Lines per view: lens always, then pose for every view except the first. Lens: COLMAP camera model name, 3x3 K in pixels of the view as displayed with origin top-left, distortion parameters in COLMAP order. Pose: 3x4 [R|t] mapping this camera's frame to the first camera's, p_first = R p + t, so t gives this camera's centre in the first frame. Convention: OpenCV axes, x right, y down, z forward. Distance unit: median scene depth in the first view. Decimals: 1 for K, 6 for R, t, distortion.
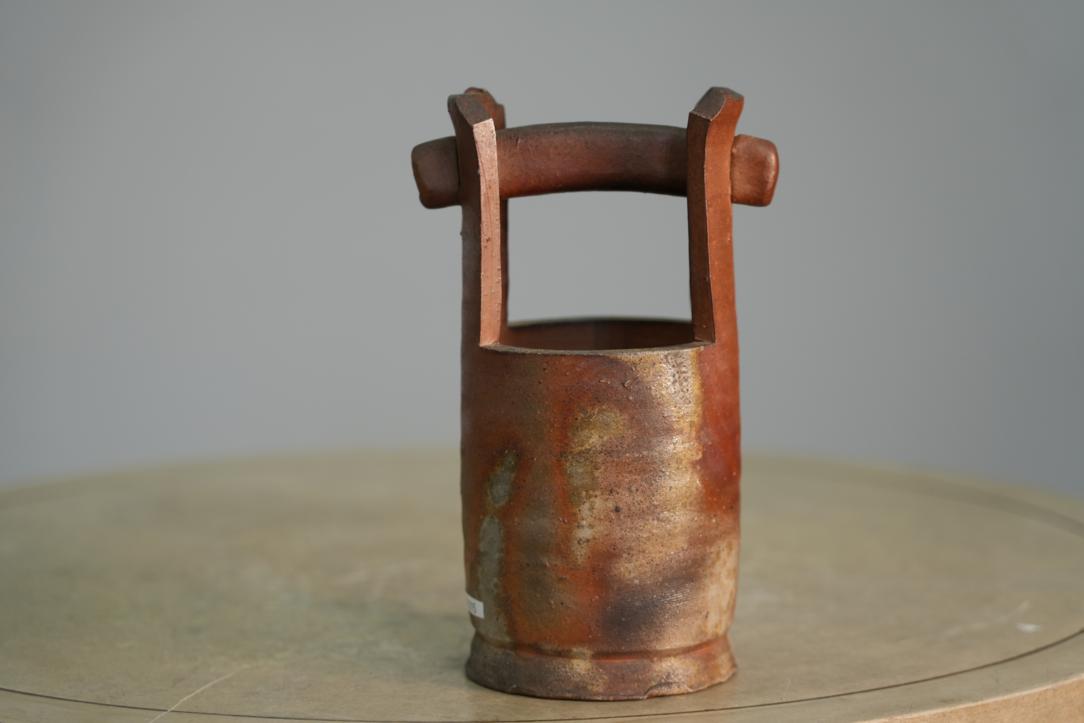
lens RADIAL K [[3138.5, 0, 543.1], [0, 3138.5, 361.5], [0, 0, 1]] dist [-0.056701, 0.000000]
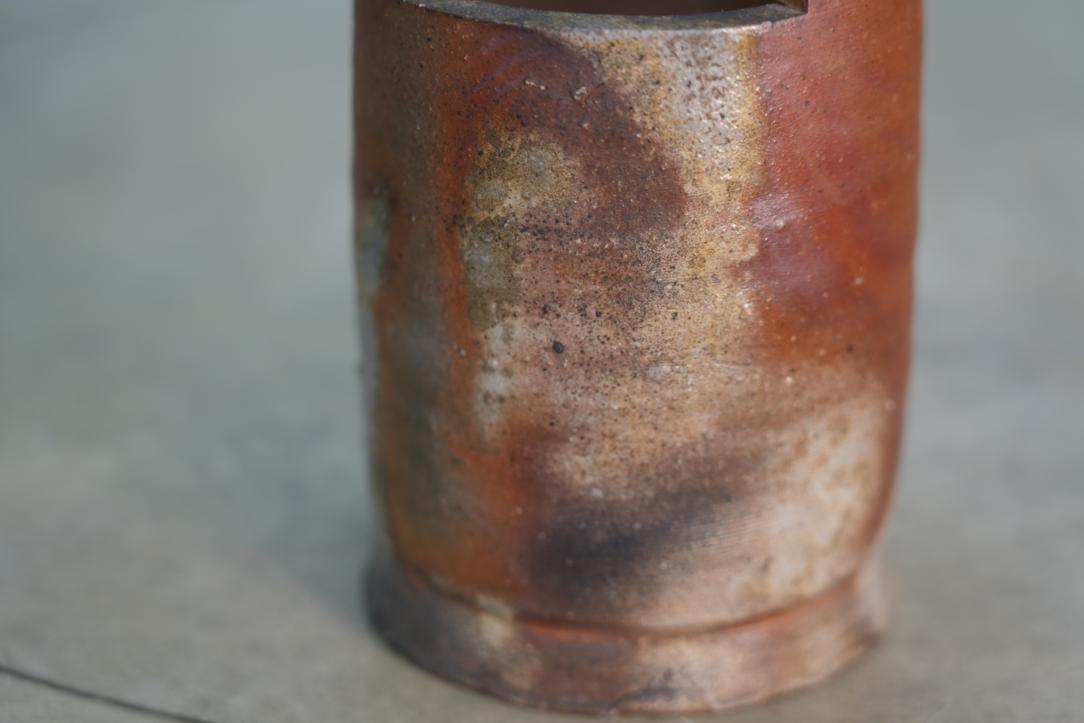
lens RADIAL K [[3138.5, 0, 541.8], [0, 3138.5, 358.3], [0, 0, 1]] dist [-0.056701, 0.000000]
pose [[0.923185, 0.148678, -0.354436, 0.189403], [-0.052564, 0.962327, 0.266764, -0.077779], [0.380745, -0.227642, 0.896221, 0.568934]]
